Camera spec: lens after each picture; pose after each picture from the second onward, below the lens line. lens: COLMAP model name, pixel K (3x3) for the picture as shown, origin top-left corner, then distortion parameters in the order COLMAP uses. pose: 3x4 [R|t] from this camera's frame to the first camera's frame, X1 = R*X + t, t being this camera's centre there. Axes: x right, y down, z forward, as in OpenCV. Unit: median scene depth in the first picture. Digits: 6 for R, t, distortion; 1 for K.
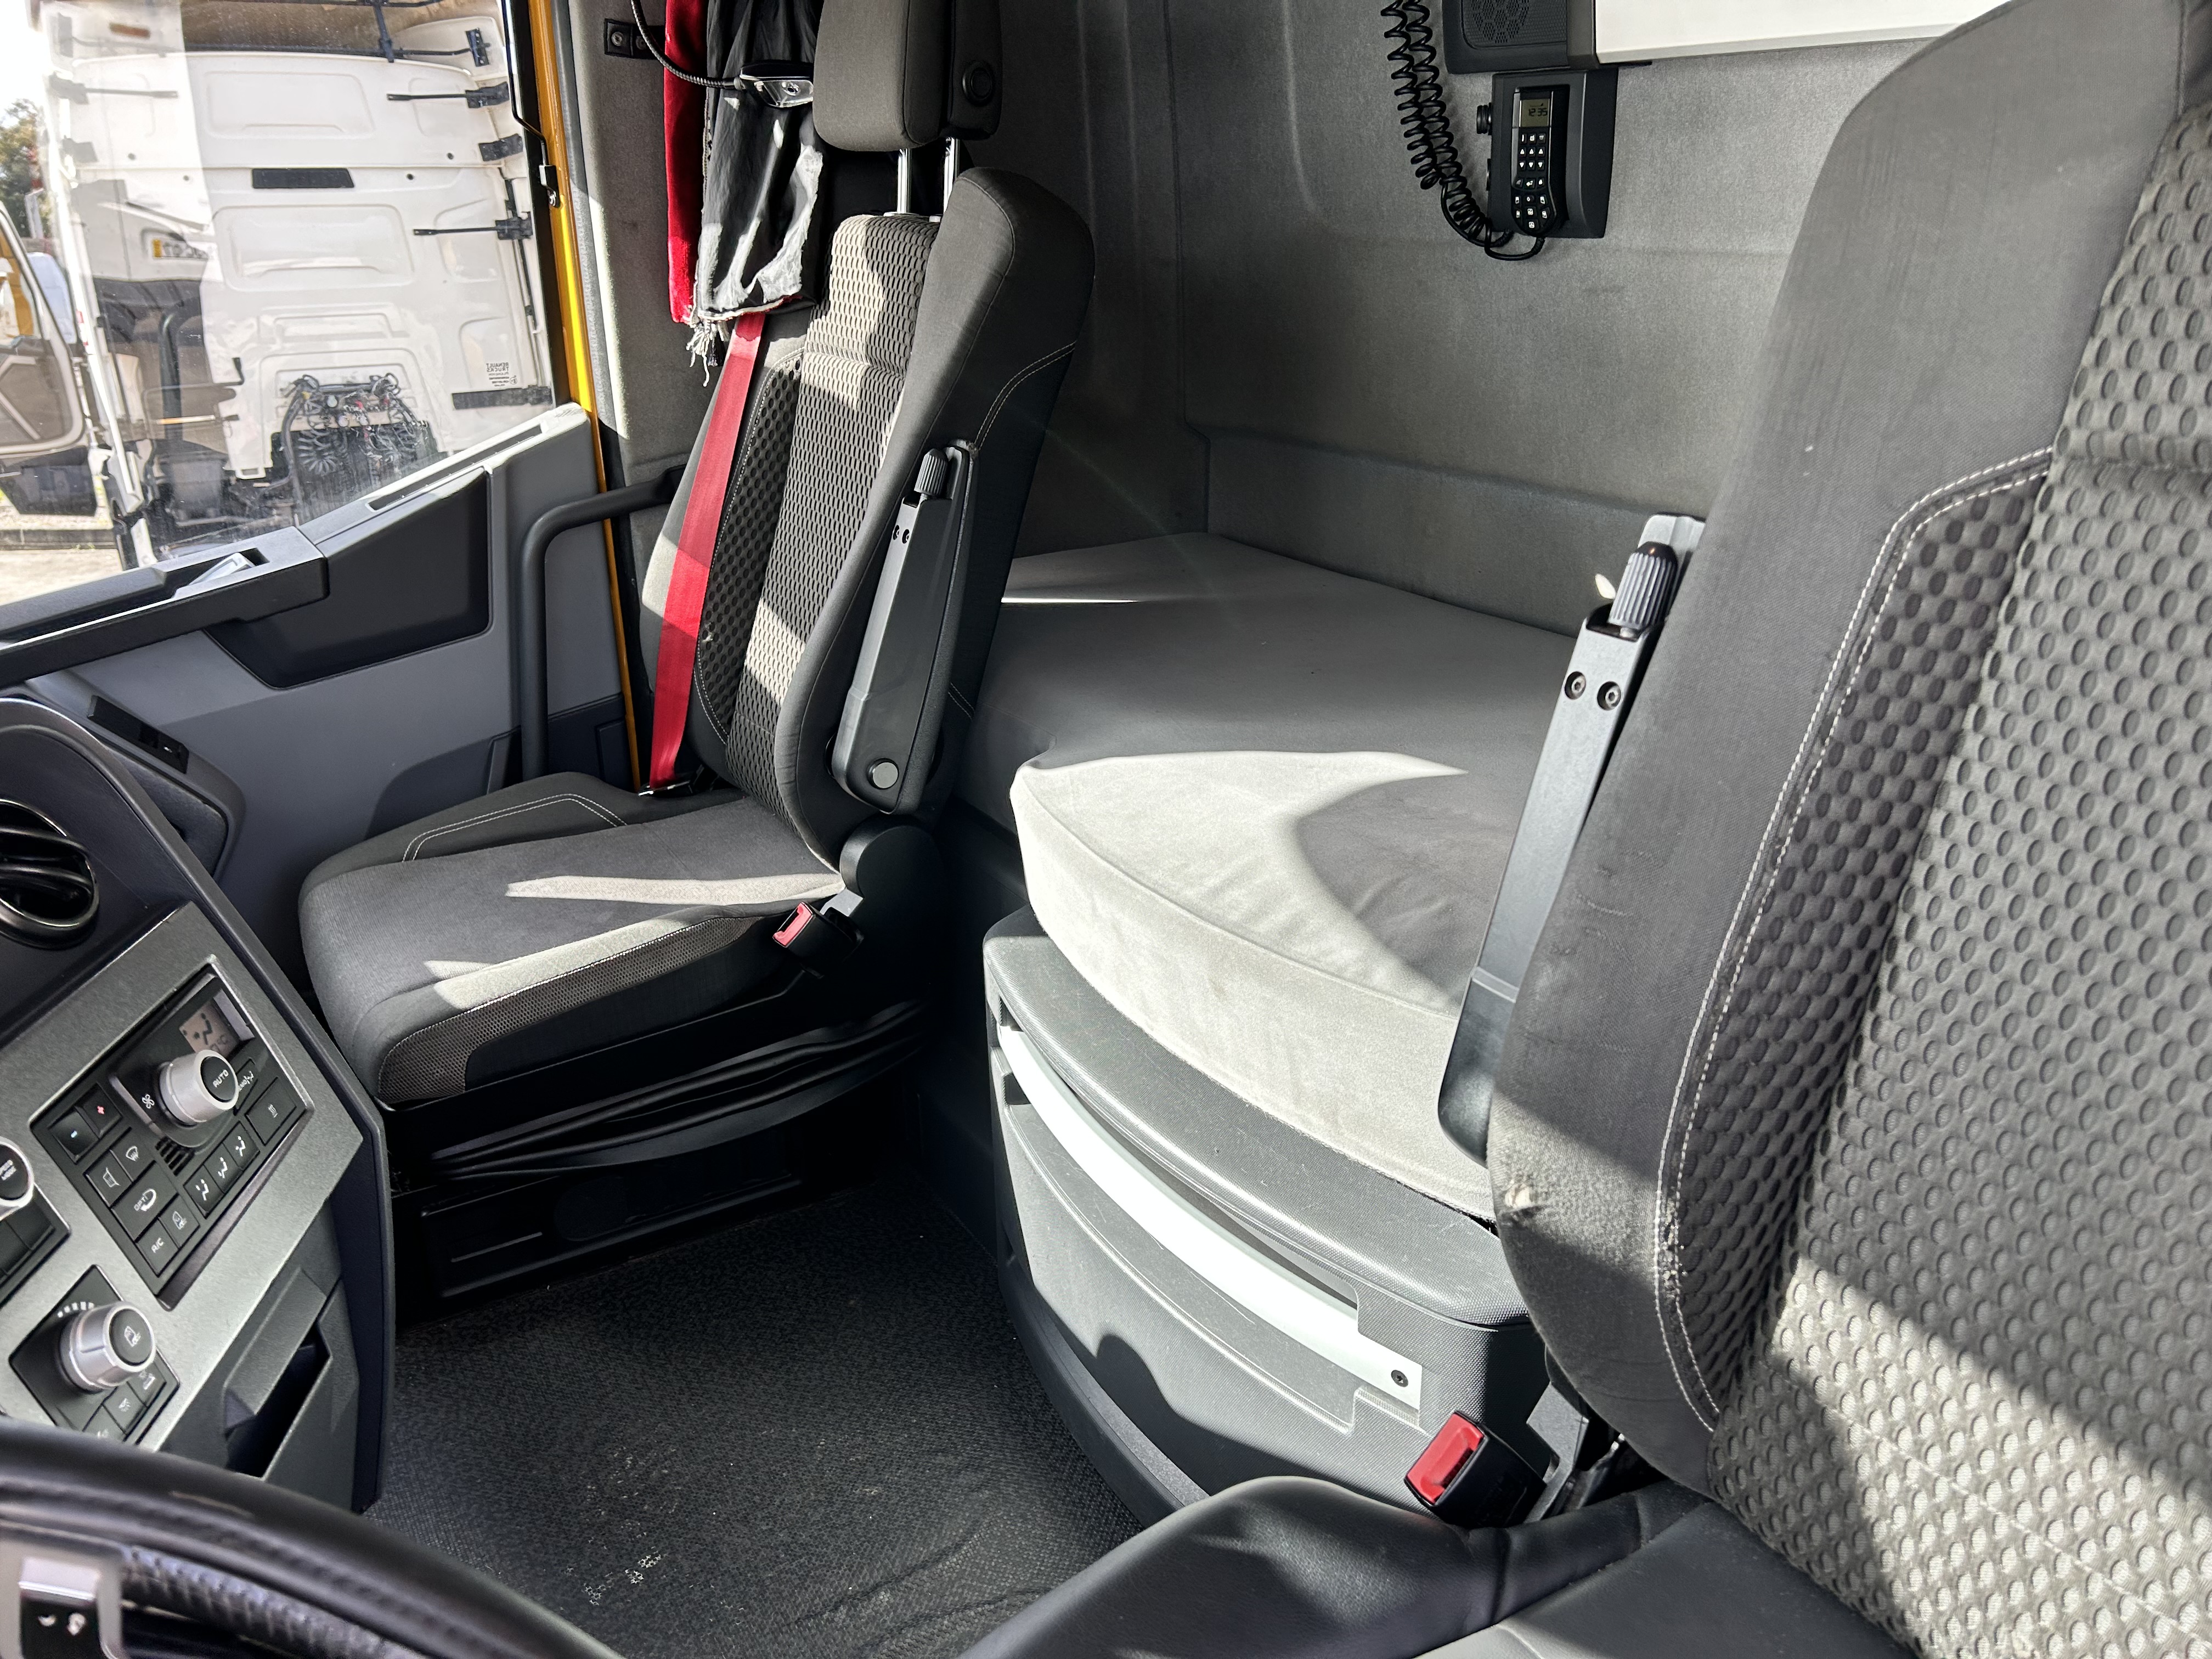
lens RADIAL K [[1666.5, 0, 1135.0], [0, 1666.5, 820.5], [0, 0, 1]] dist [0.030971, -0.039045]
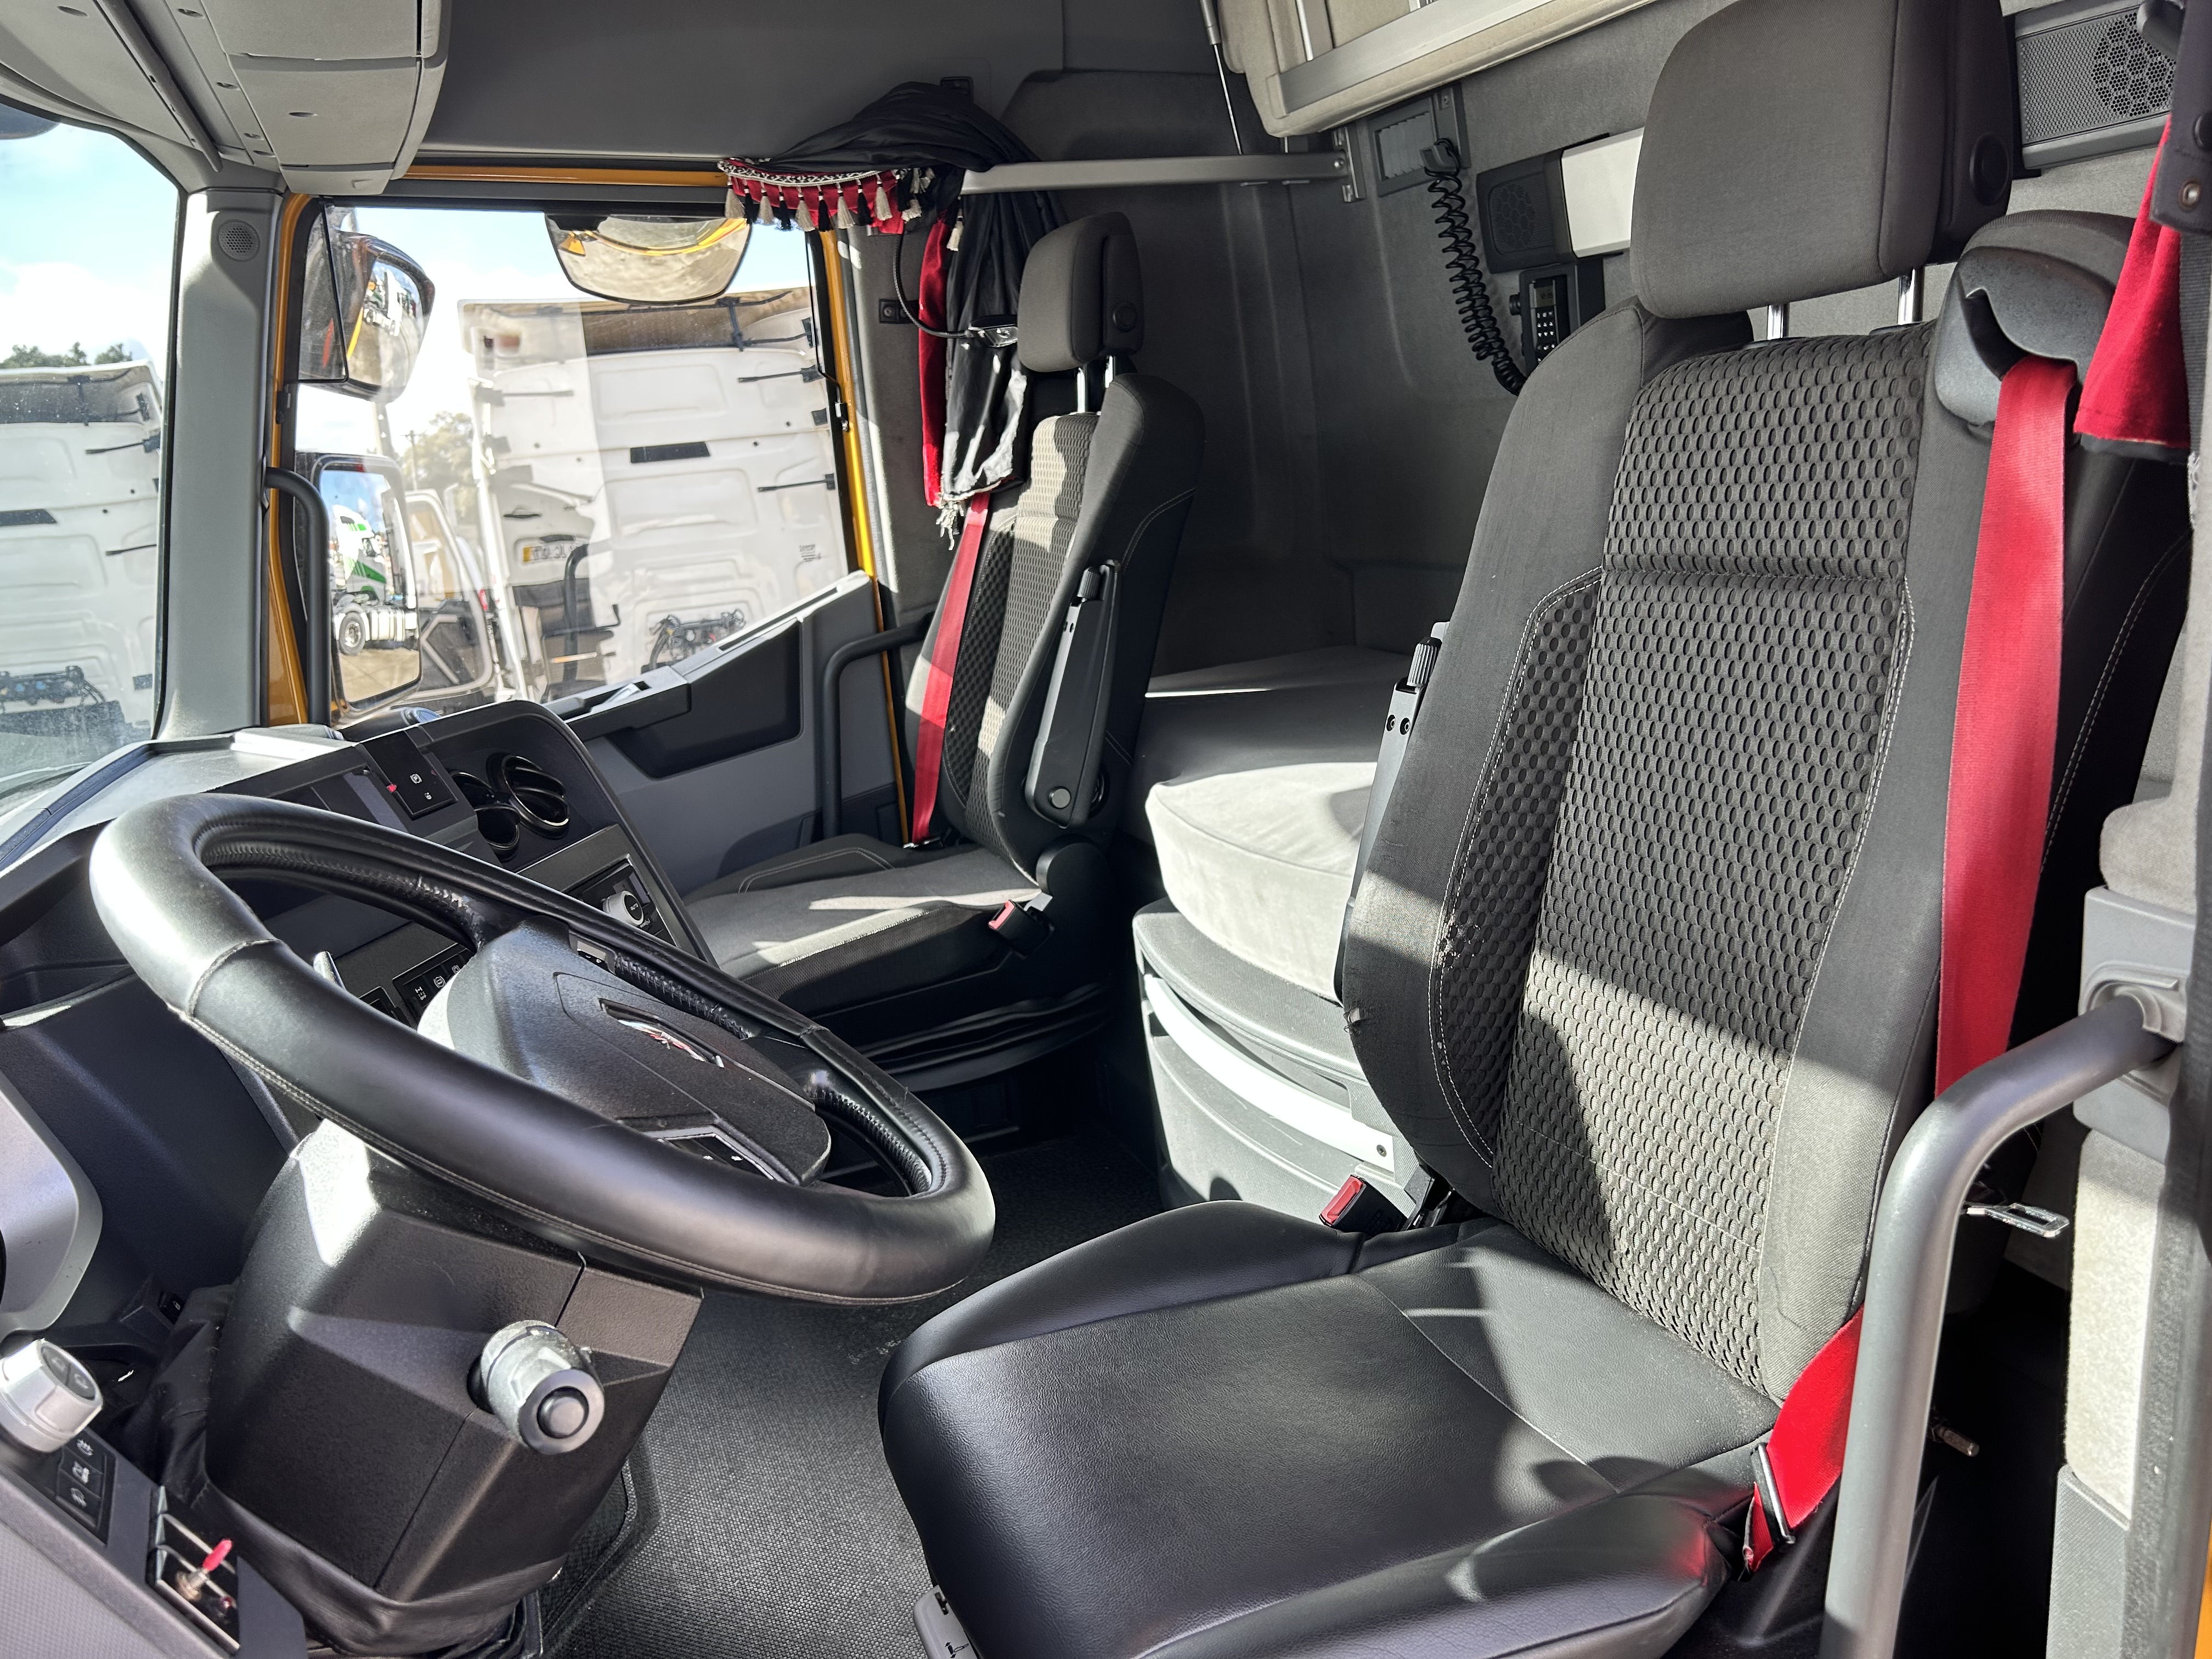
lens RADIAL K [[1655.8, 0, 1106.0], [0, 1655.8, 829.5], [0, 0, 1]] dist [-0.001542, -0.004236]
pose [[0.980192, -0.037835, -0.194400, 0.125754], [0.015343, 0.993139, -0.115930, 0.130090], [0.197452, 0.110651, 0.974048, -0.270959]]
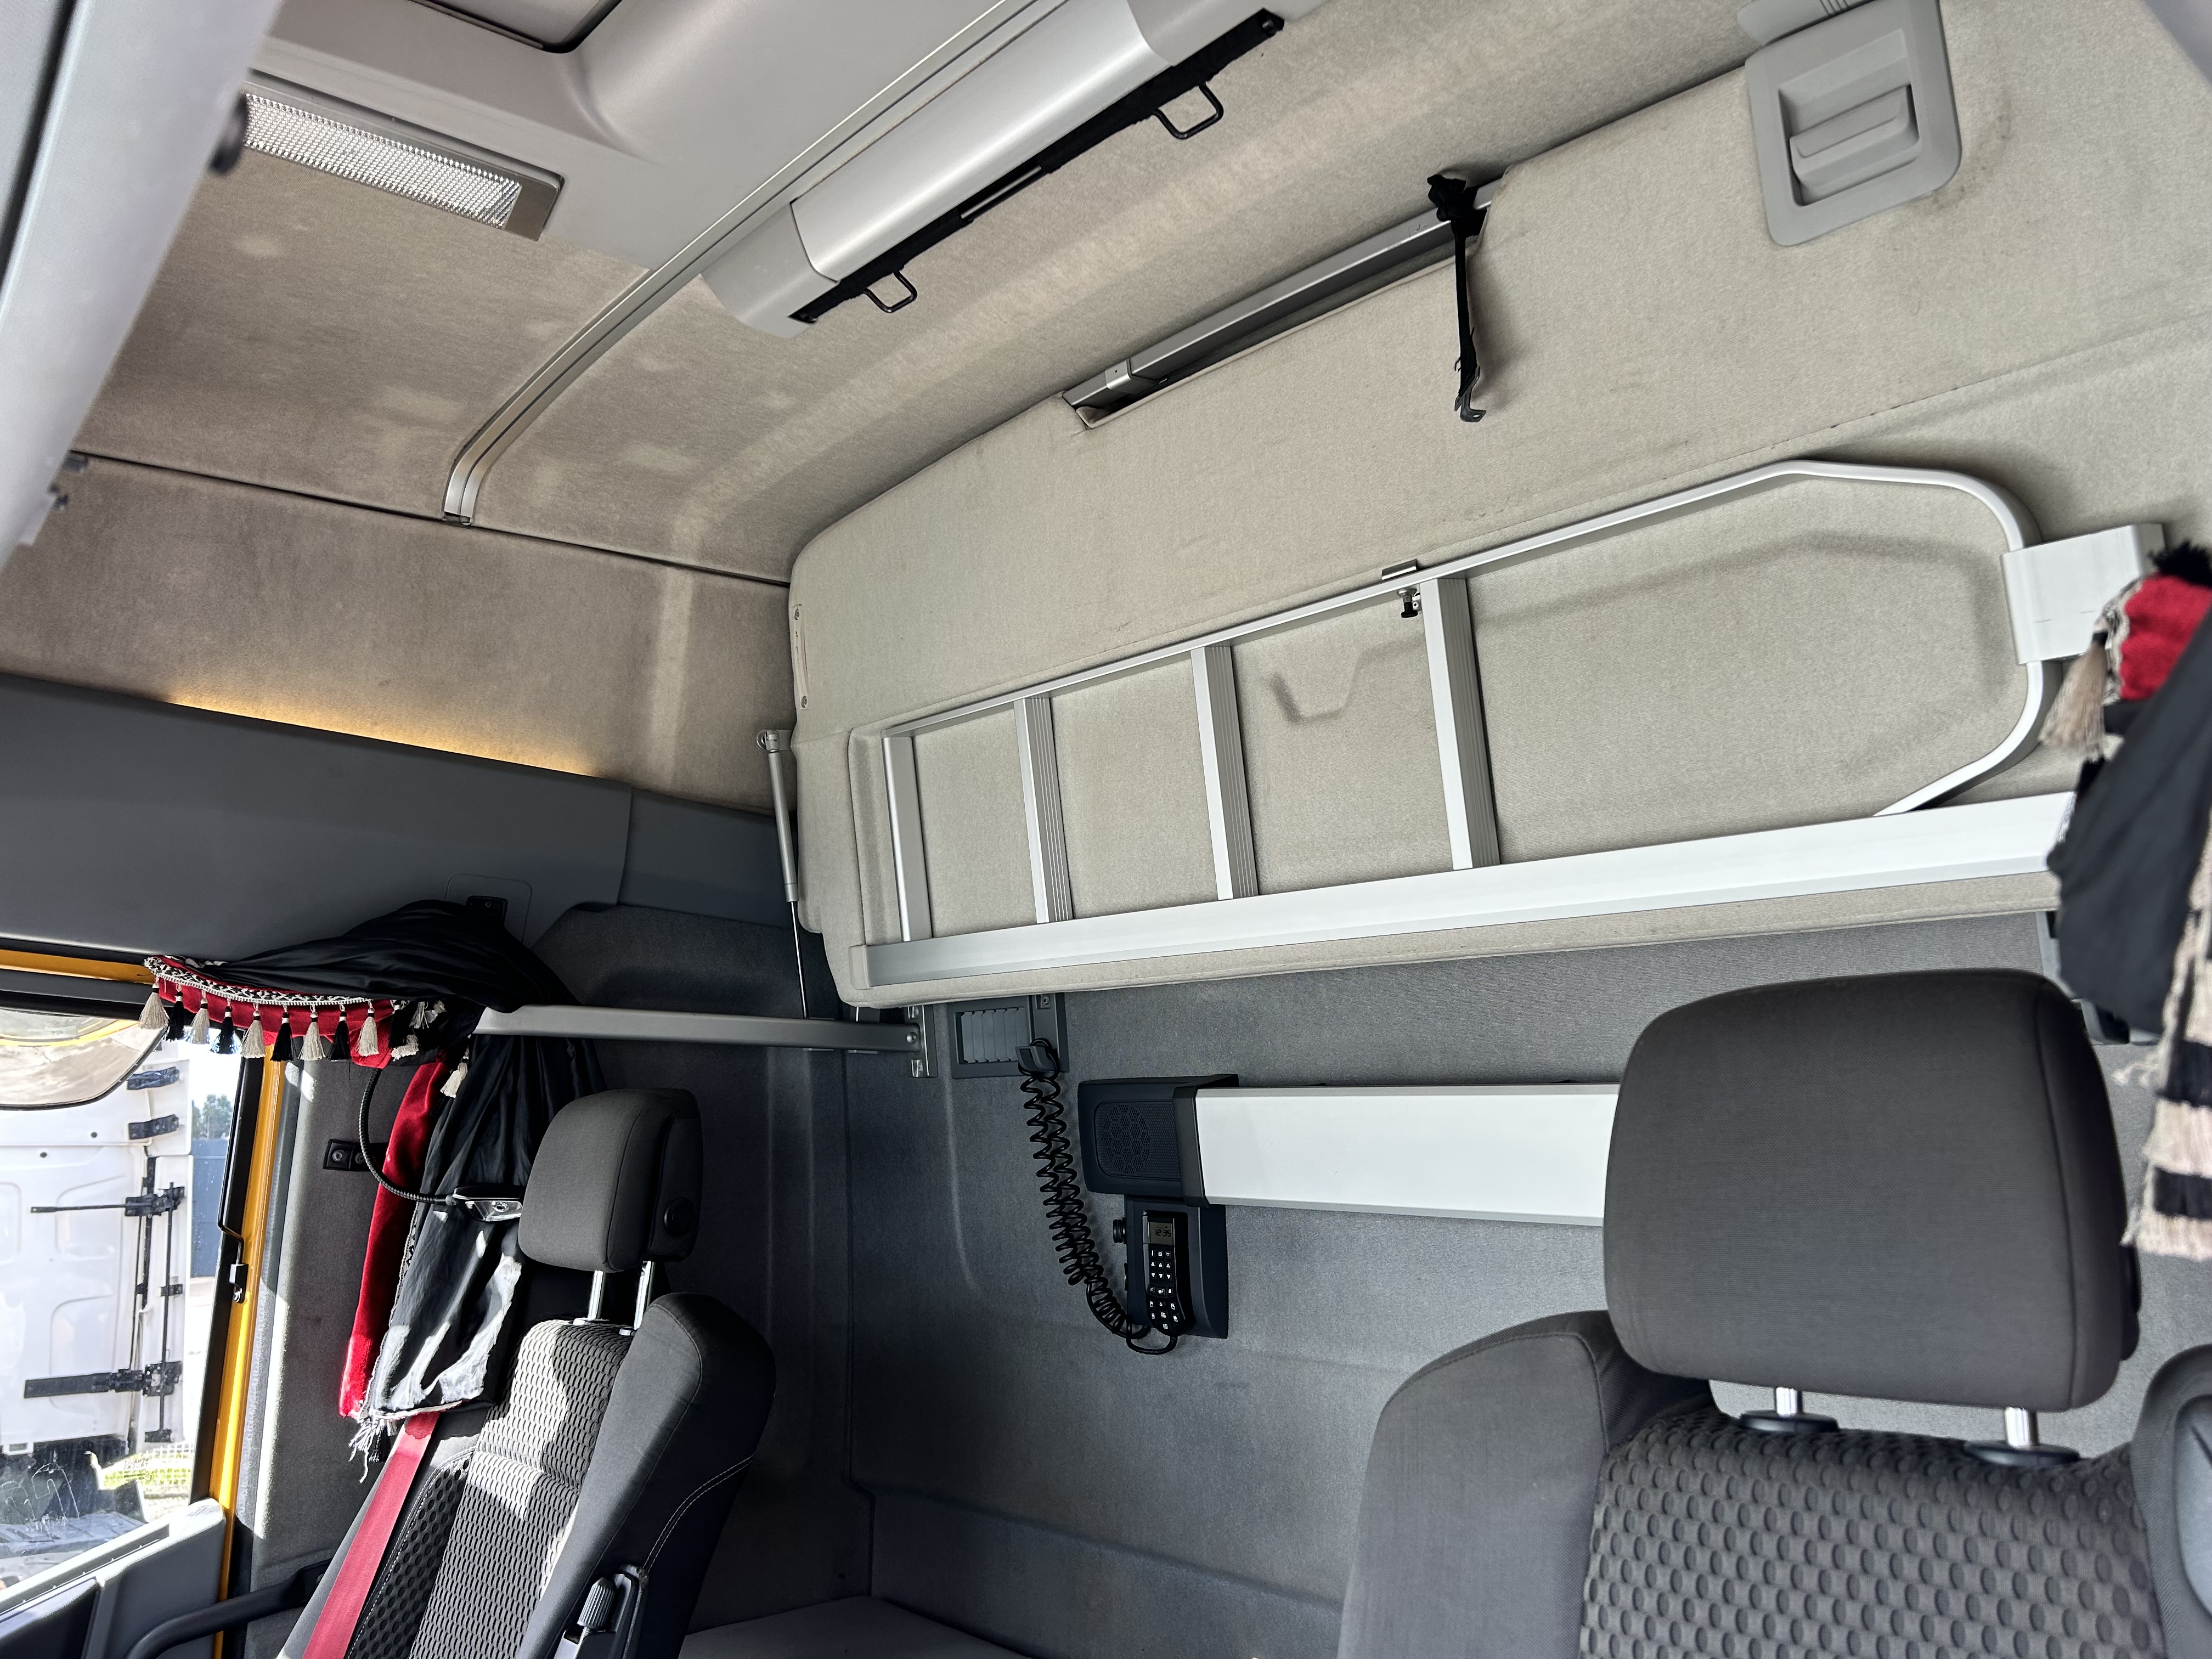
lens RADIAL K [[1653.1, 0, 1106.0], [0, 1653.1, 829.5], [0, 0, 1]] dist [0.066637, -0.061094]
pose [[0.984128, 0.043058, 0.172157, -0.012268], [0.052854, 0.854972, -0.515975, -0.058210], [-0.169406, 0.516884, 0.839126, -0.114382]]
